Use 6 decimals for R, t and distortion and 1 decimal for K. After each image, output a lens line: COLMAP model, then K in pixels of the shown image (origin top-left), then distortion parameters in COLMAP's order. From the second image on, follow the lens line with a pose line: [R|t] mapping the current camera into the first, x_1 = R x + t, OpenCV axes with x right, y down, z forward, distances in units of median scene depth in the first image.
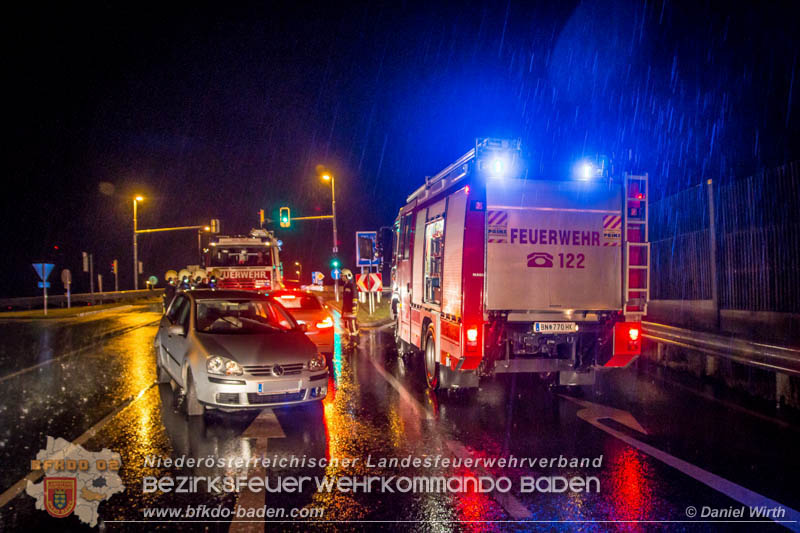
lens RADIAL K [[608.4, 0, 400.0], [0, 608.4, 266.5], [0, 0, 1]] dist [-0.150214, 0.156214]
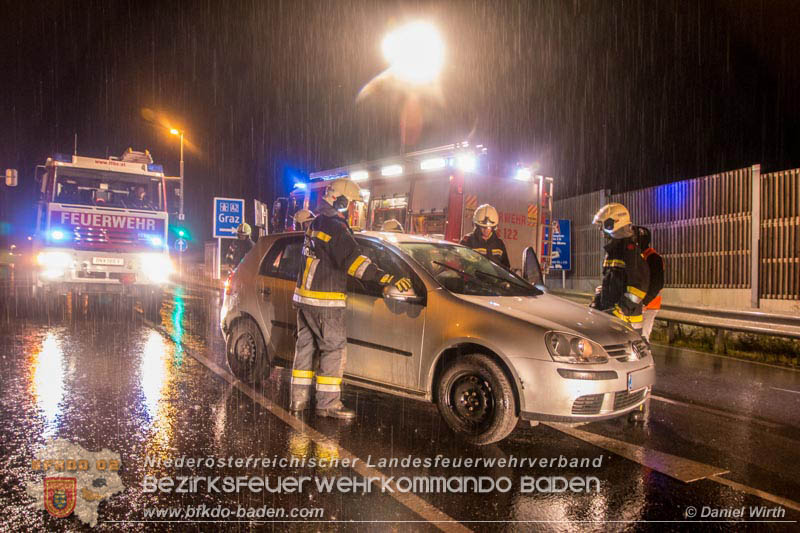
lens RADIAL K [[608.4, 0, 400.0], [0, 608.4, 266.5], [0, 0, 1]] dist [-0.150214, 0.156214]
pose [[0.931368, 0.047154, 0.361013, -0.356935], [-0.054662, 0.998449, 0.010610, 0.049041], [-0.359952, -0.029615, 0.932501, 0.285187]]
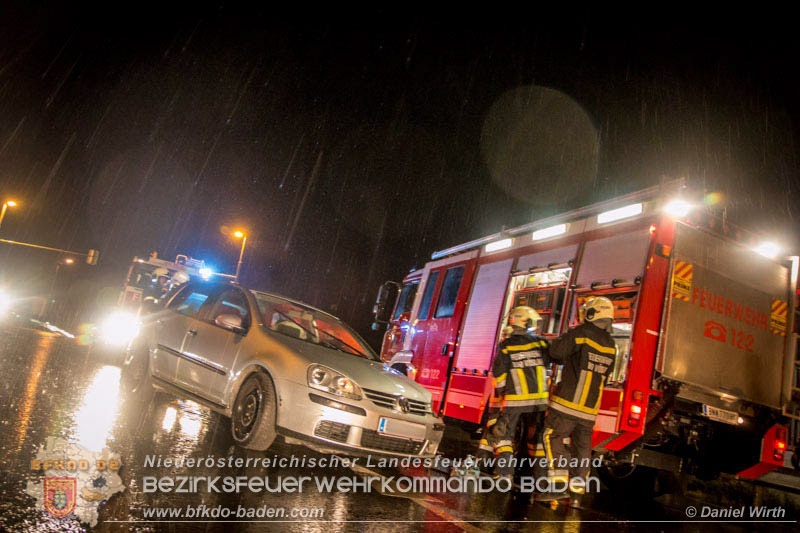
lens RADIAL K [[608.4, 0, 400.0], [0, 608.4, 266.5], [0, 0, 1]] dist [-0.150214, 0.156214]
pose [[0.946283, 0.243580, 0.212644, -0.214885], [-0.203540, 0.959737, -0.193590, 0.085455], [-0.251237, 0.139910, 0.957761, 0.172851]]
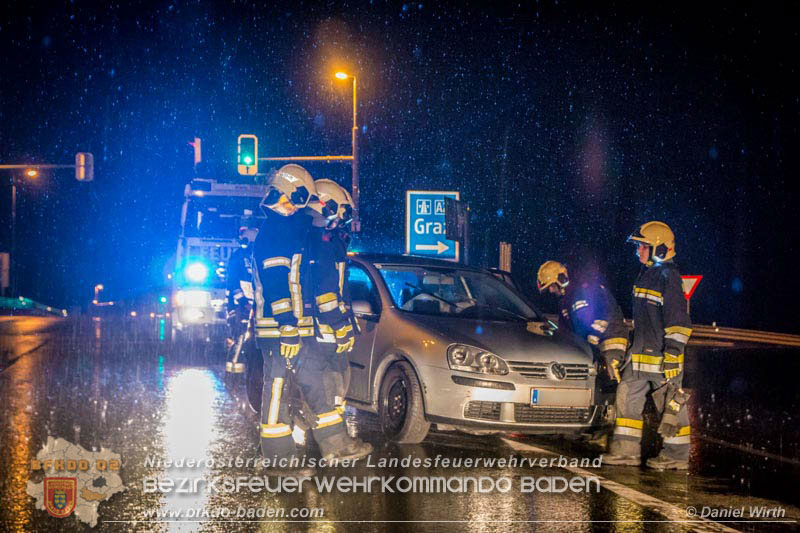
lens RADIAL K [[1345.9, 0, 400.0], [0, 1345.9, 266.5], [0, 0, 1]] dist [0.015928, 0.037047]
pose [[0.999102, 0.042360, -0.000906, -0.203093], [-0.042368, 0.999025, -0.012428, 0.048508], [0.000379, 0.012456, 0.999922, -0.220914]]
